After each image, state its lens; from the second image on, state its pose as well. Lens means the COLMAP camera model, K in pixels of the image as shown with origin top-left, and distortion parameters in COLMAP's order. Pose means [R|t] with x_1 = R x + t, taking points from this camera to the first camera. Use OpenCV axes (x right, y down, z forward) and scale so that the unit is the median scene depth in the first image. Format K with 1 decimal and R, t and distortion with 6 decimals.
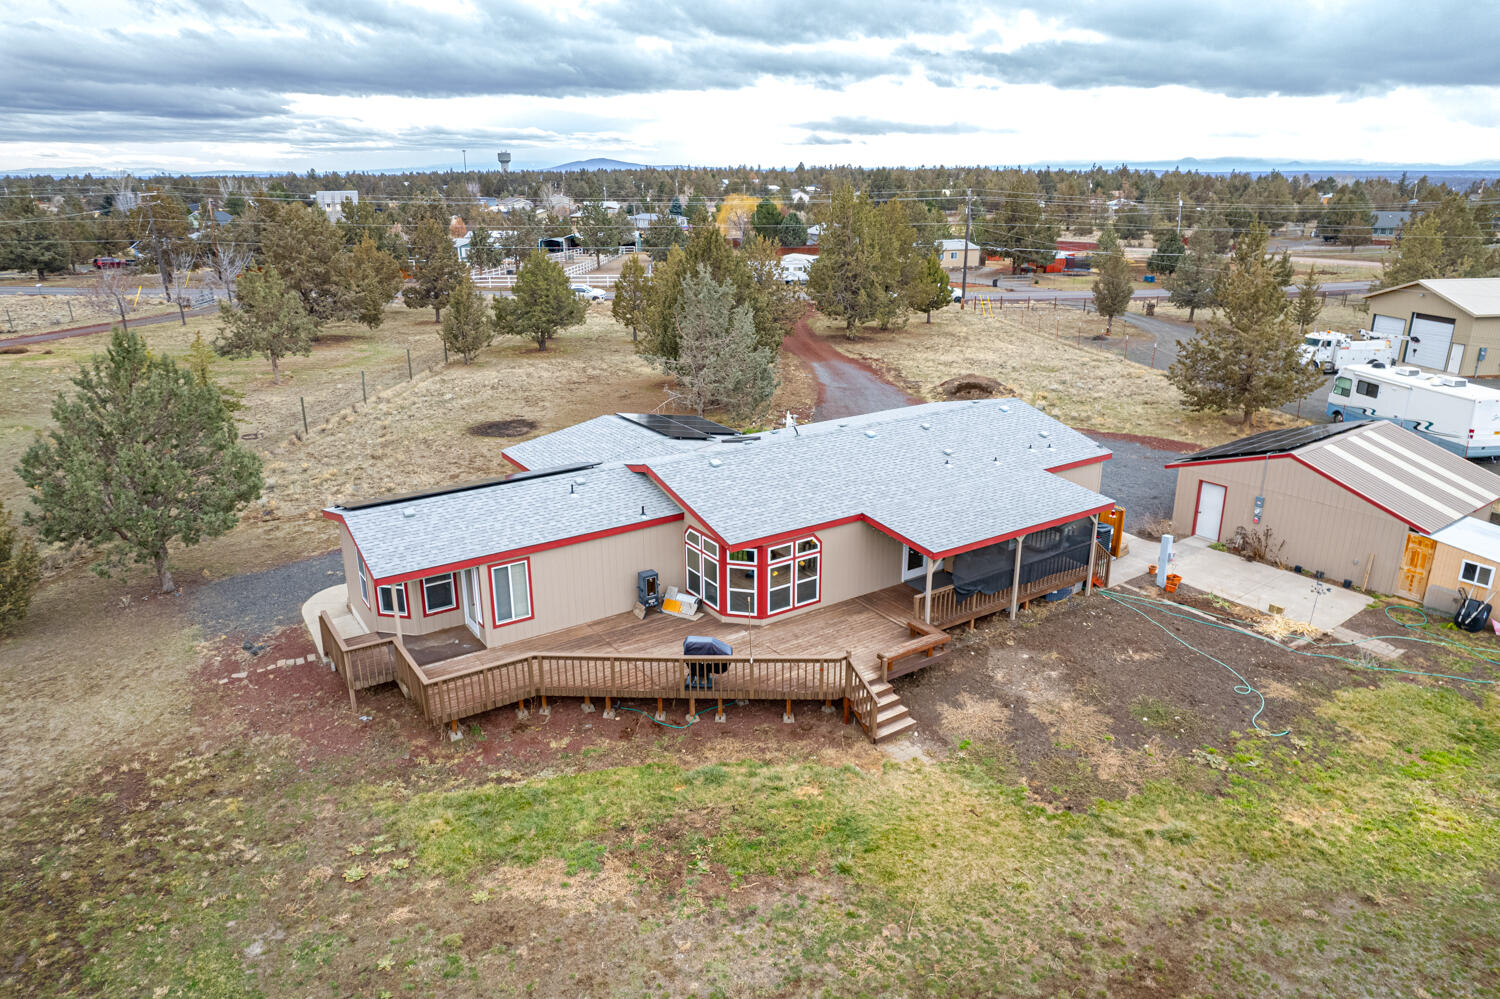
lens RADIAL K [[984.5, 0, 750.0], [0, 984.5, 499.5], [0, 0, 1]] dist [-0.049310, 0.019658]
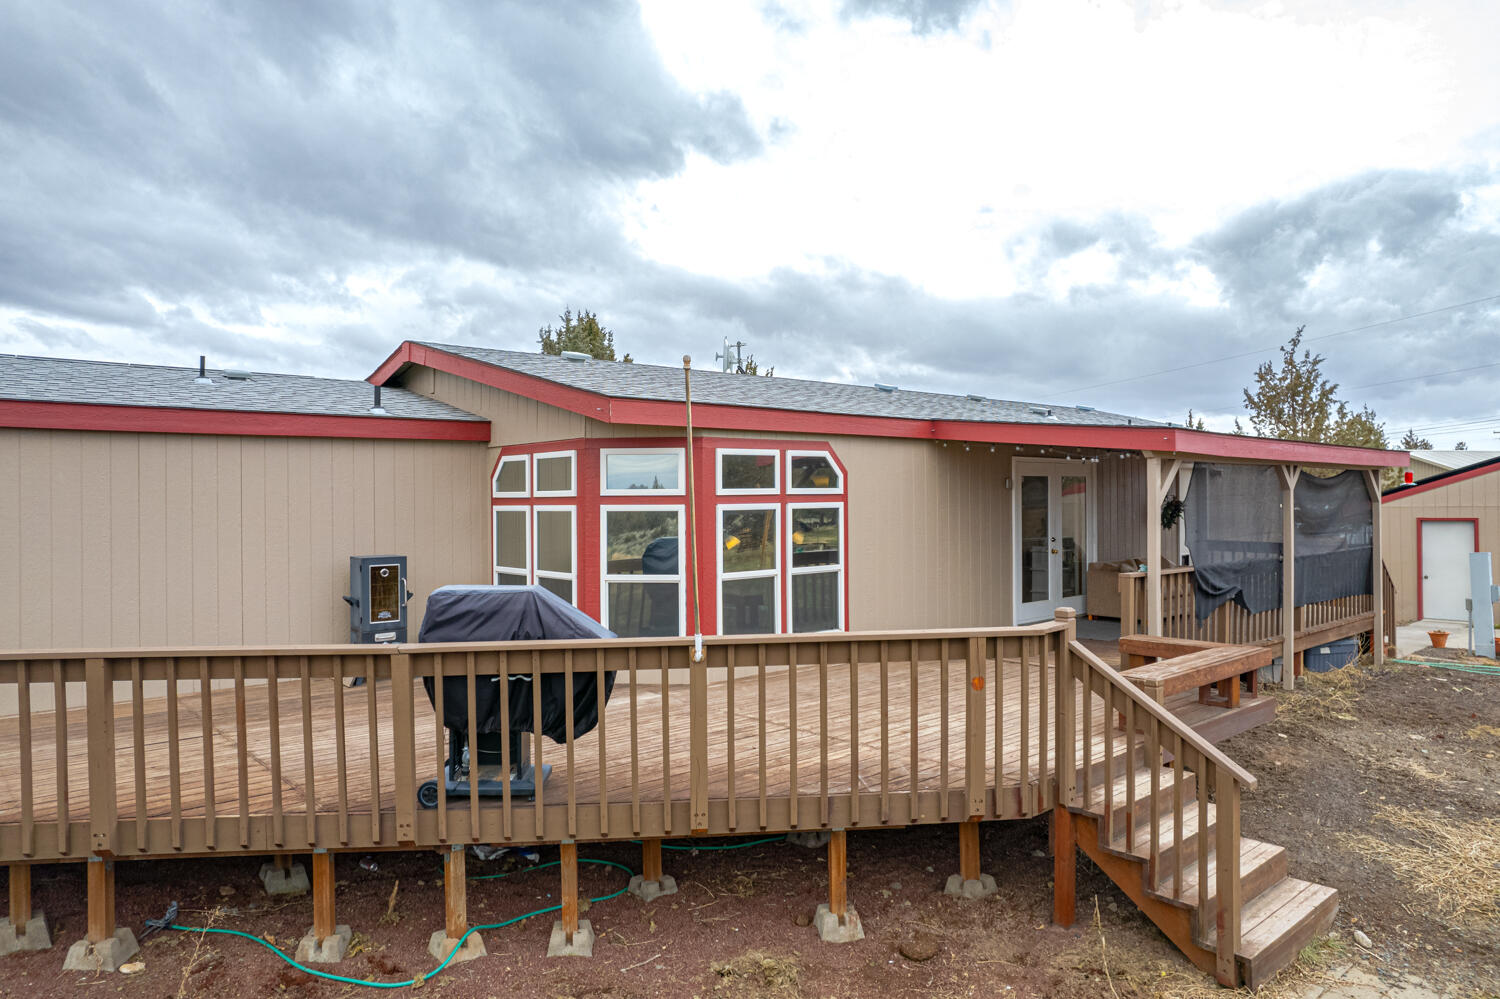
lens RADIAL K [[984.5, 0, 750.0], [0, 984.5, 499.5], [0, 0, 1]] dist [-0.049310, 0.019658]
pose [[0.992608, -0.009427, 0.120998, -0.013730], [0.047500, 0.947623, -0.315839, 0.196970], [-0.111683, 0.319252, 0.941066, 0.726033]]
